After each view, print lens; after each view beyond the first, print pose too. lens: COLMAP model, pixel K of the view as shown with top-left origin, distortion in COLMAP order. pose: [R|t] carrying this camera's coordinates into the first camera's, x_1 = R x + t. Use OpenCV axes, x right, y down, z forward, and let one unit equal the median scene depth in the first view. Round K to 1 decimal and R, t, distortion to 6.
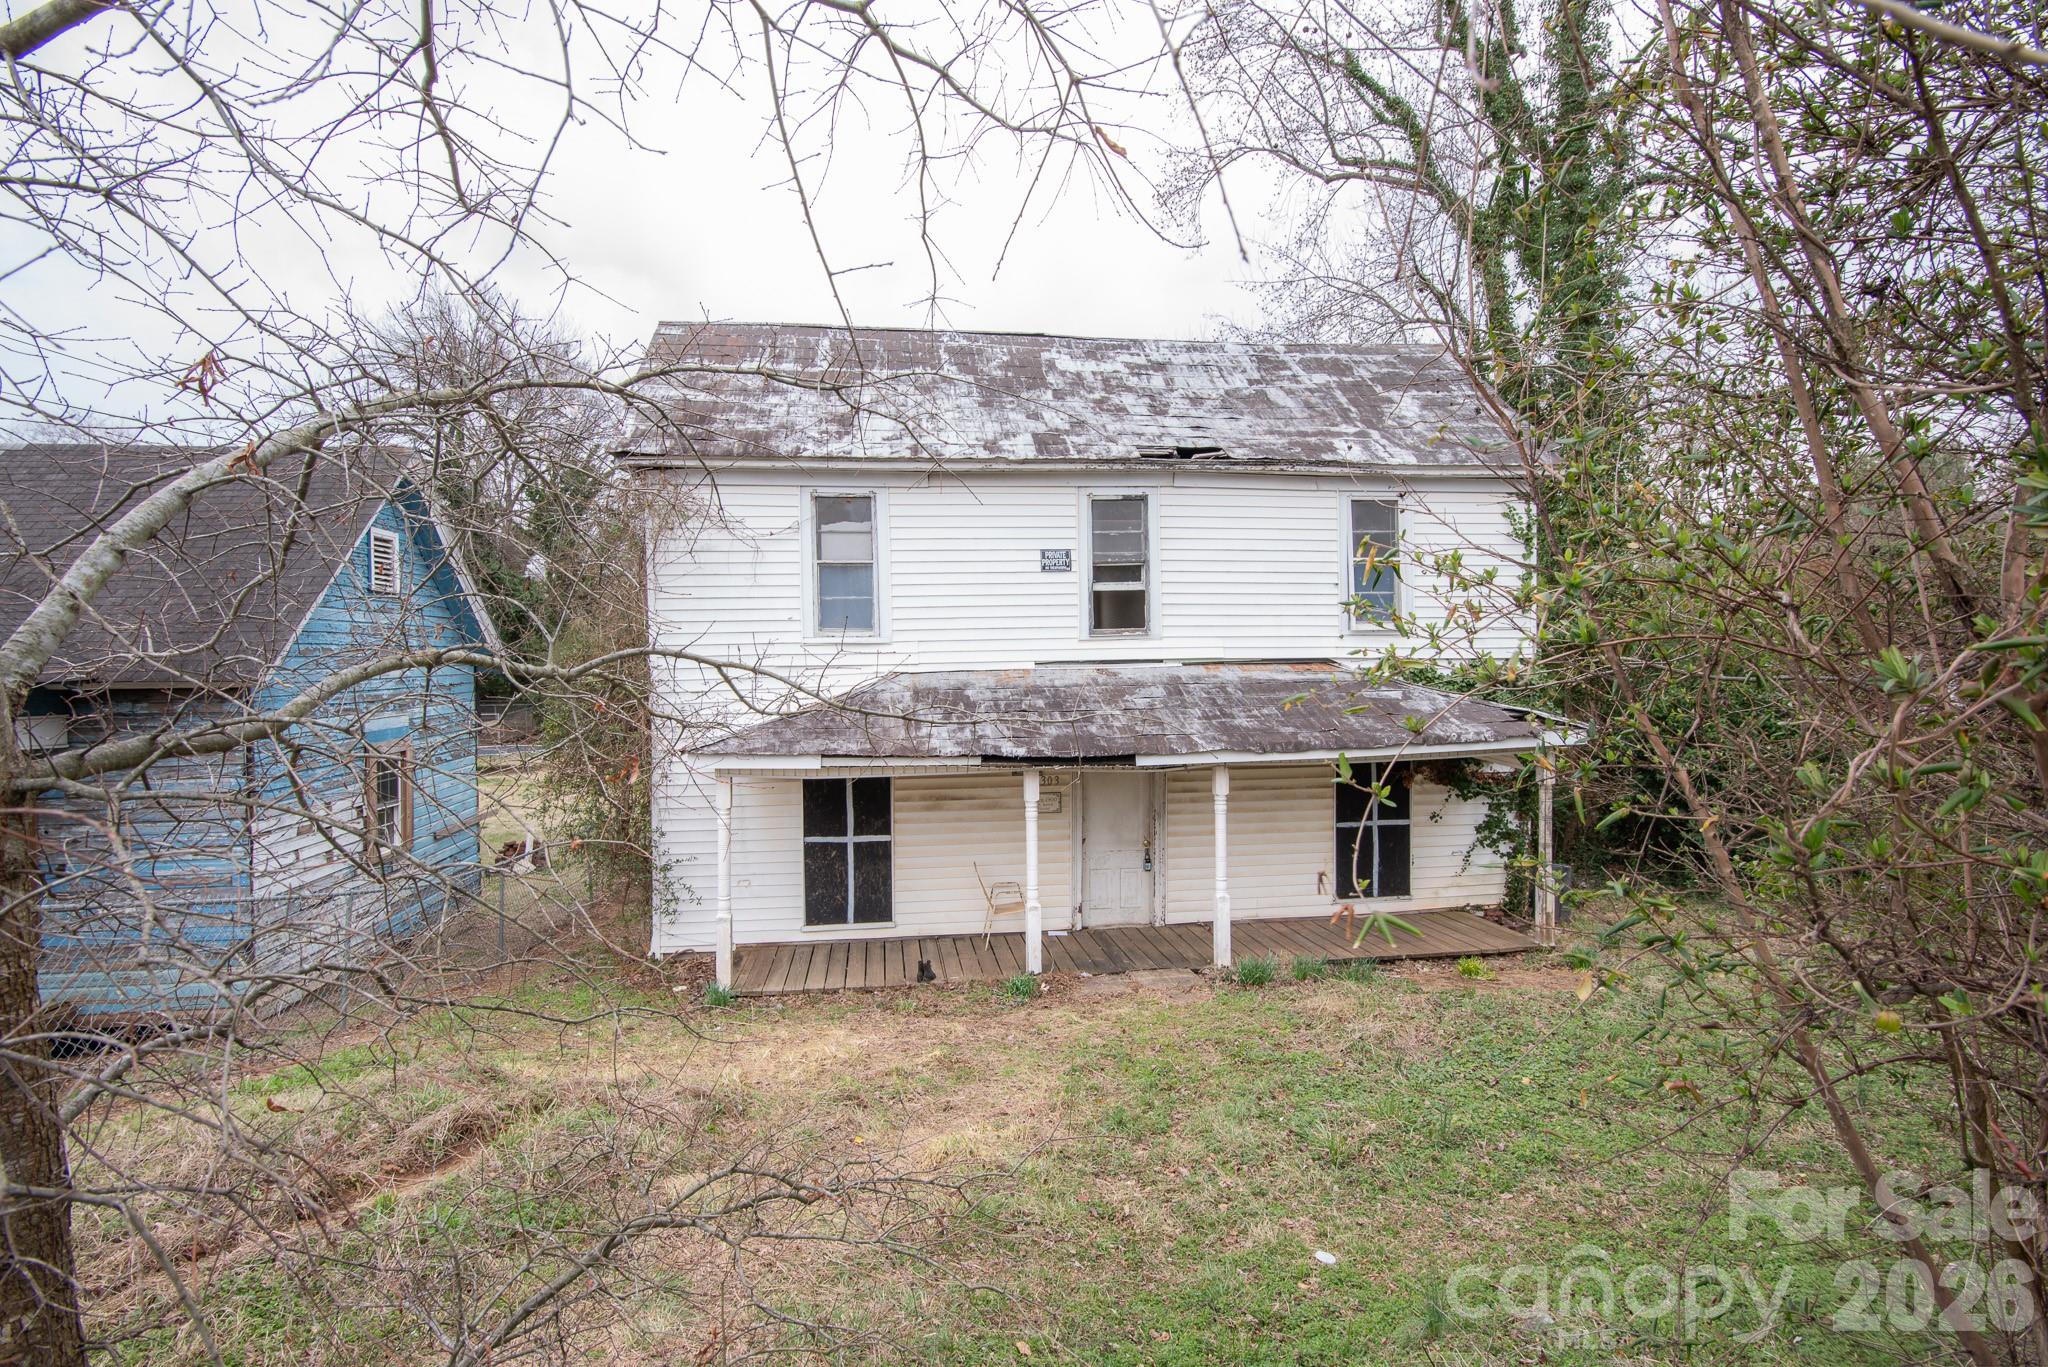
lens RADIAL K [[1022.5, 0, 1024.0], [0, 1022.5, 683.5], [0, 0, 1]] dist [-0.020818, -0.000539]
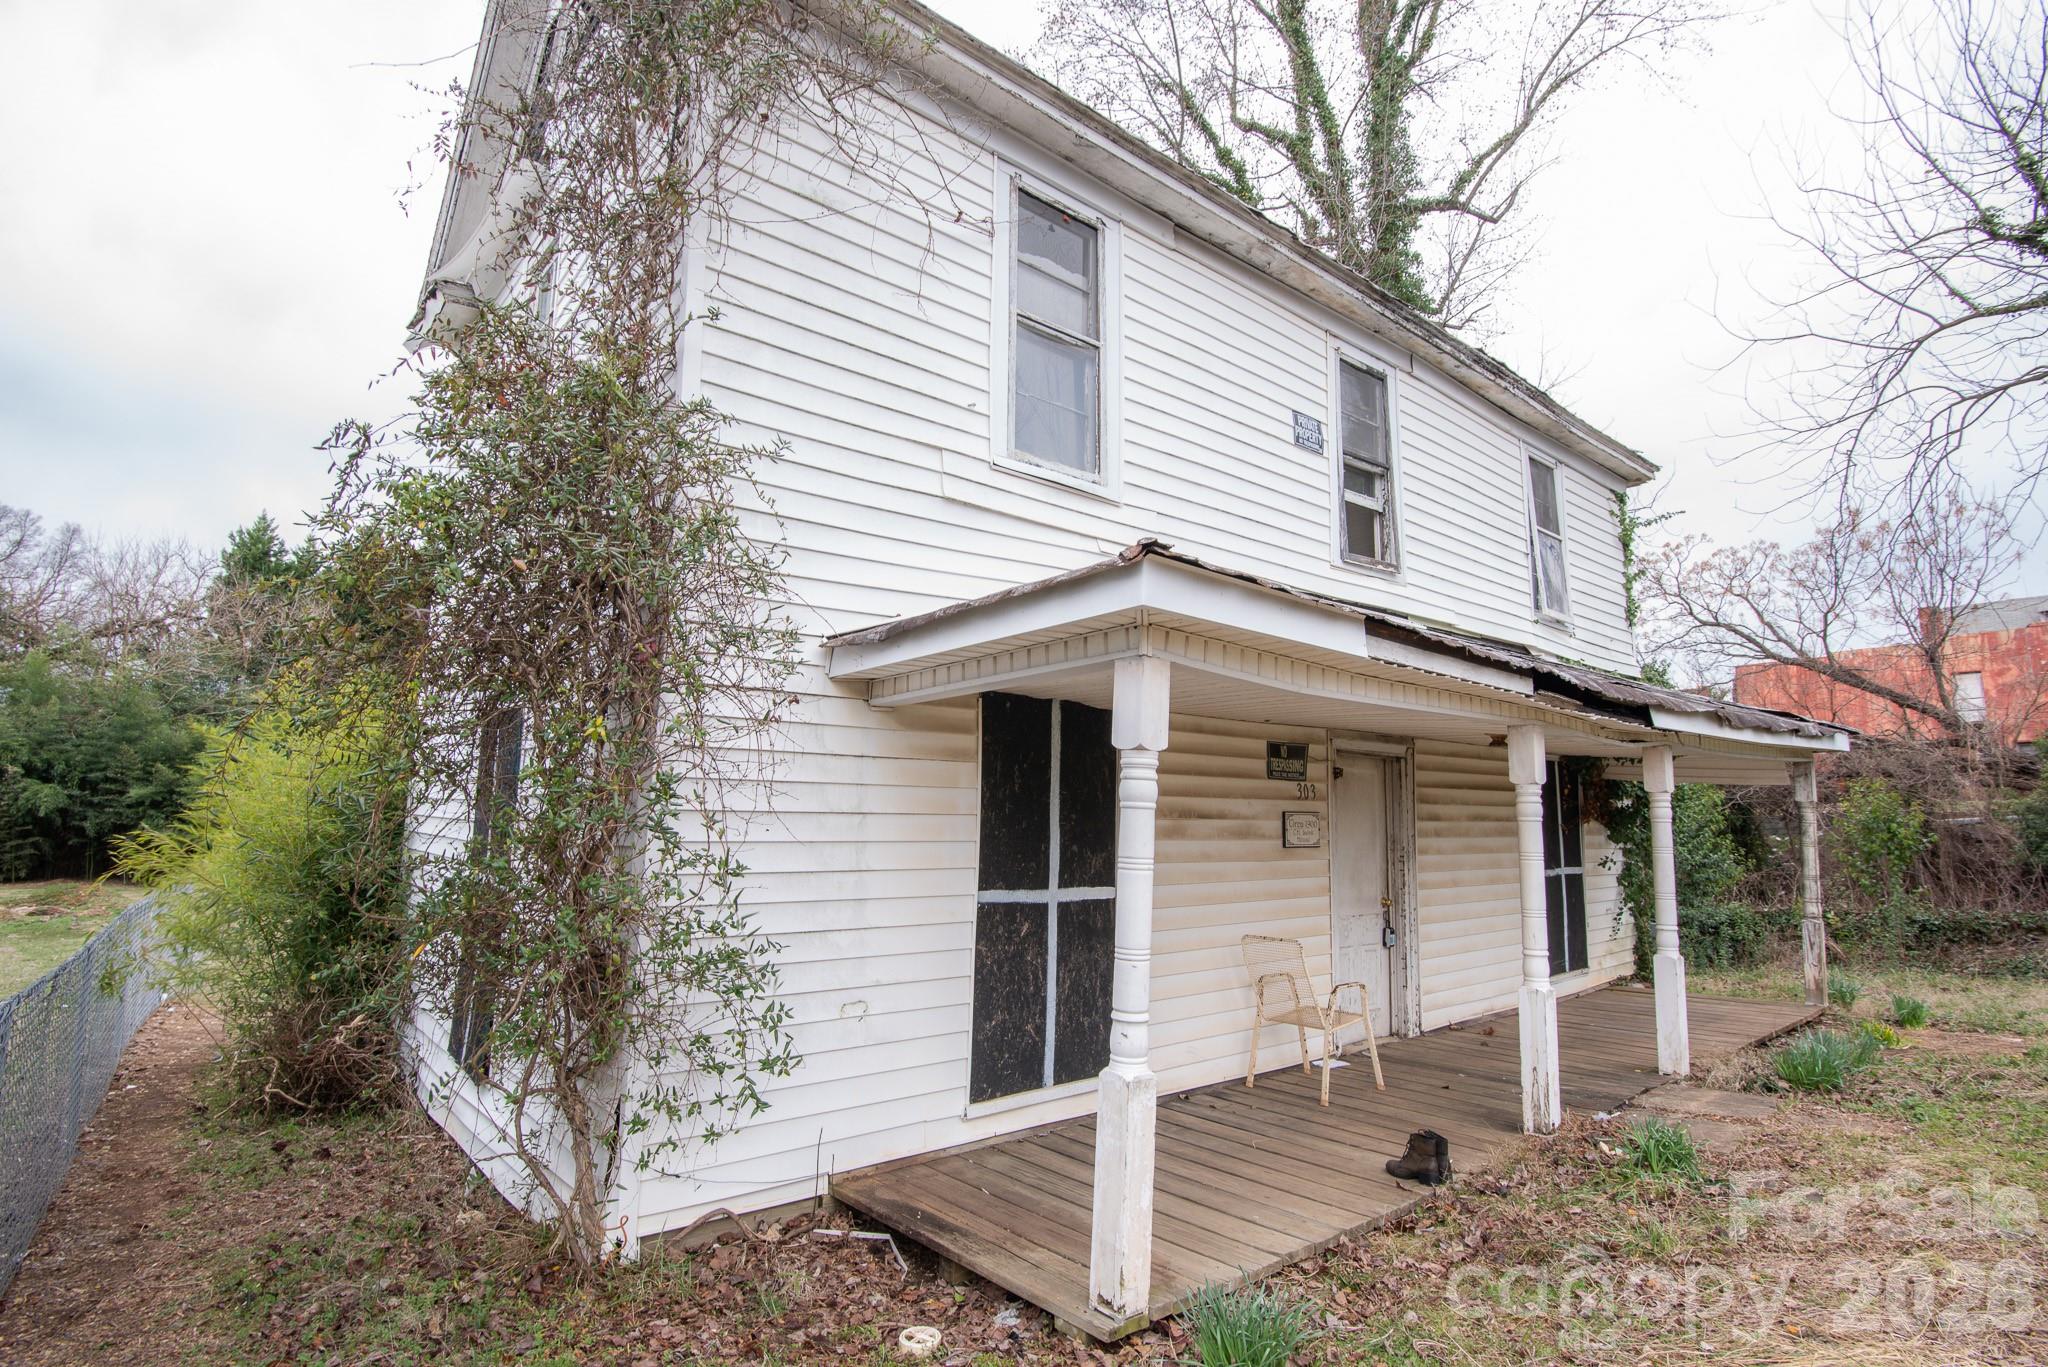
lens RADIAL K [[1022.5, 0, 1024.0], [0, 1022.5, 683.5], [0, 0, 1]] dist [-0.020818, -0.000539]
pose [[0.843819, 0.092004, 0.528682, -0.431847], [-0.007347, 0.987081, -0.160051, 0.131136], [-0.536577, 0.131170, 0.833594, 0.606215]]
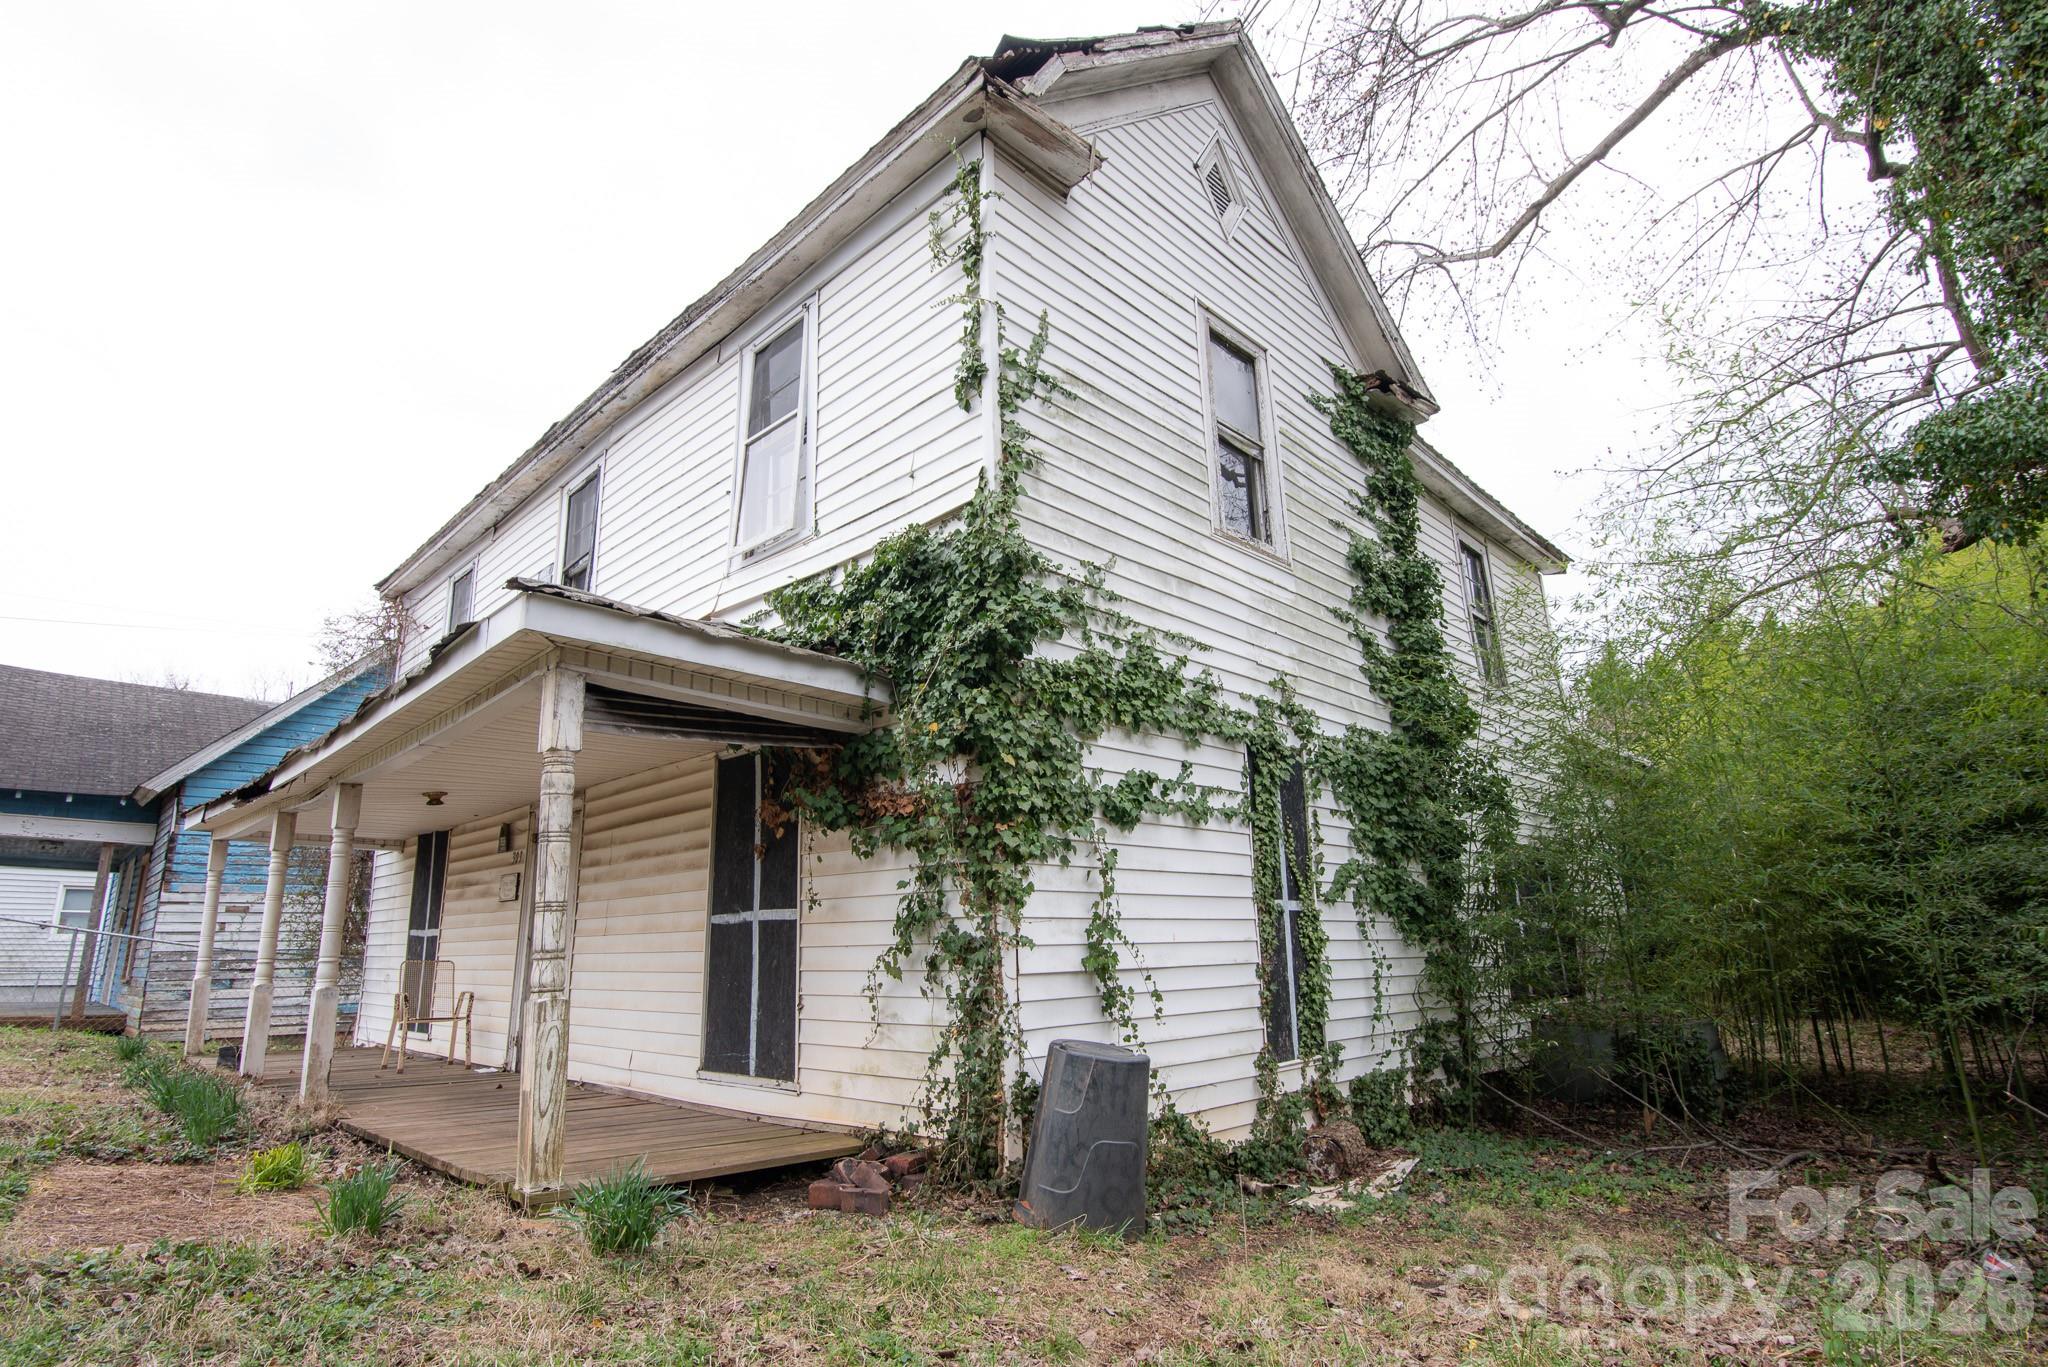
lens RADIAL K [[1022.5, 0, 1024.0], [0, 1022.5, 683.5], [0, 0, 1]] dist [-0.020818, -0.000539]
pose [[0.615226, -0.196059, -0.763582, 0.874602], [-0.004875, 0.967617, -0.252376, 0.161695], [0.788336, 0.158991, 0.594347, 0.845314]]
